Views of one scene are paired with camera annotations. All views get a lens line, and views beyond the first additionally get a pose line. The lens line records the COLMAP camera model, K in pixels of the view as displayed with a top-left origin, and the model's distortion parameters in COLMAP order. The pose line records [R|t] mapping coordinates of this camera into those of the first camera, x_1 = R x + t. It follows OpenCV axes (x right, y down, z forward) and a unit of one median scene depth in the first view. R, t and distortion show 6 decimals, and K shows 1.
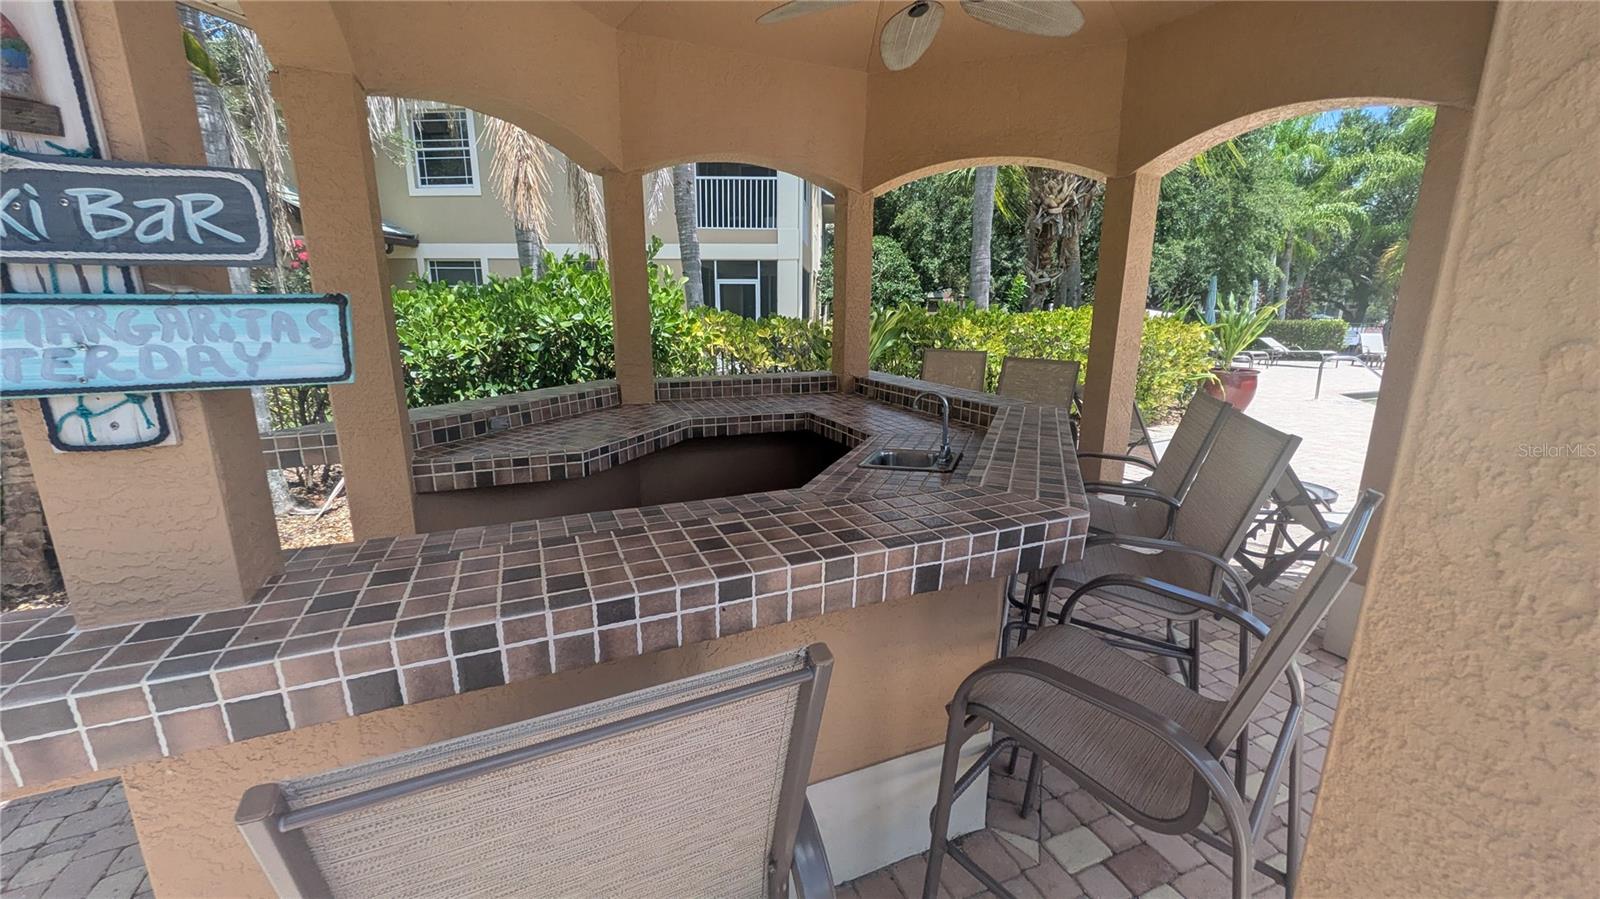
lens RADIAL K [[622.4, 0, 793.2], [0, 622.4, 449.5], [0, 0, 1]] dist [-0.000948, 0.000285]
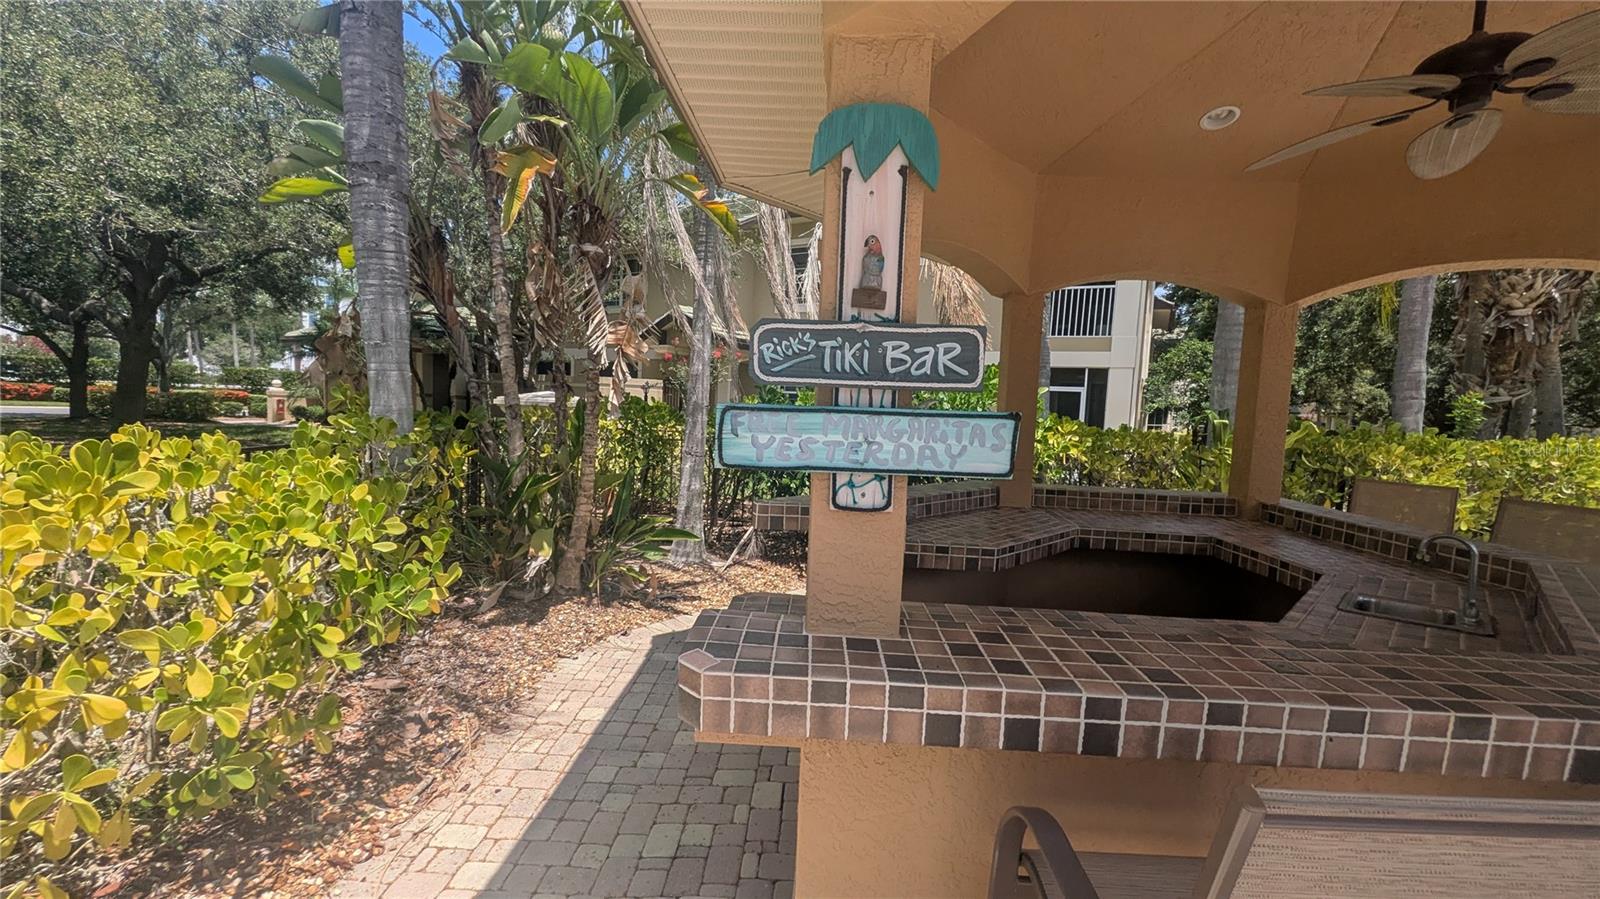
lens RADIAL K [[622.4, 0, 805.5], [0, 622.4, 445.7], [0, 0, 1]] dist [-0.000948, 0.000285]
pose [[0.900921, 0.068180, -0.428594, -0.500931], [-0.137989, 0.981334, -0.133948, 0.051843], [0.411461, 0.179817, 0.893513, -0.316546]]
